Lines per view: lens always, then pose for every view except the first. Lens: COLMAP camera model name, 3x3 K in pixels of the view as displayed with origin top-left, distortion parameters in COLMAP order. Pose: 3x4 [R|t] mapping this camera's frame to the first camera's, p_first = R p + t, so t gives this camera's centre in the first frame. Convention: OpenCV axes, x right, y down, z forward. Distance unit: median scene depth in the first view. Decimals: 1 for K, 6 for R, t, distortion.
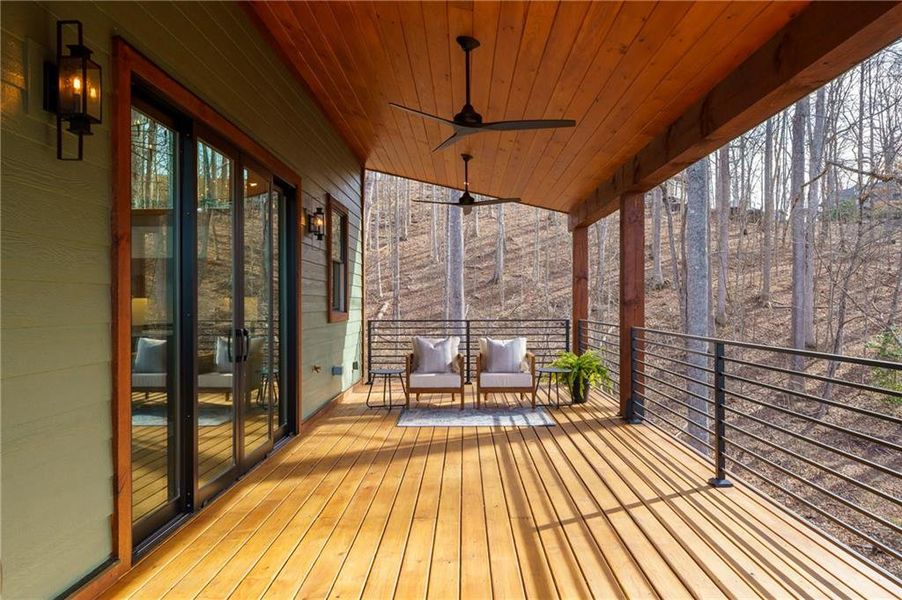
lens RADIAL K [[535.2, 0, 412.1], [0, 535.2, 304.2], [0, 0, 1]] dist [-0.001241, 0.000126]
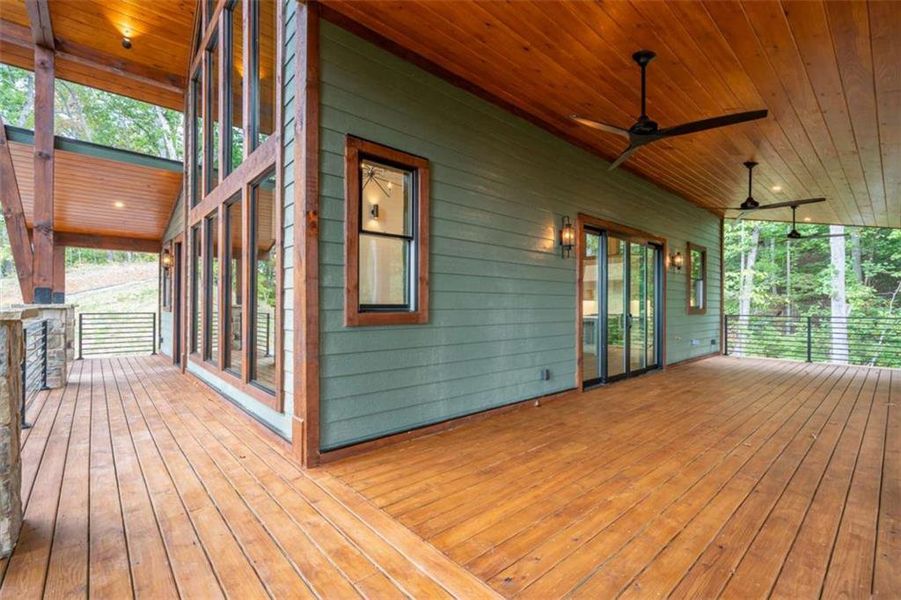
lens RADIAL K [[405.0, 0, 451.1], [0, 405.0, 302.7], [0, 0, 1]] dist [0.001905, 0.000392]
pose [[0.686143, 0.000959, -0.727466, 0.283233], [-0.007823, 0.999951, -0.006061, 0.010916], [0.727425, 0.009850, 0.686117, -0.499680]]
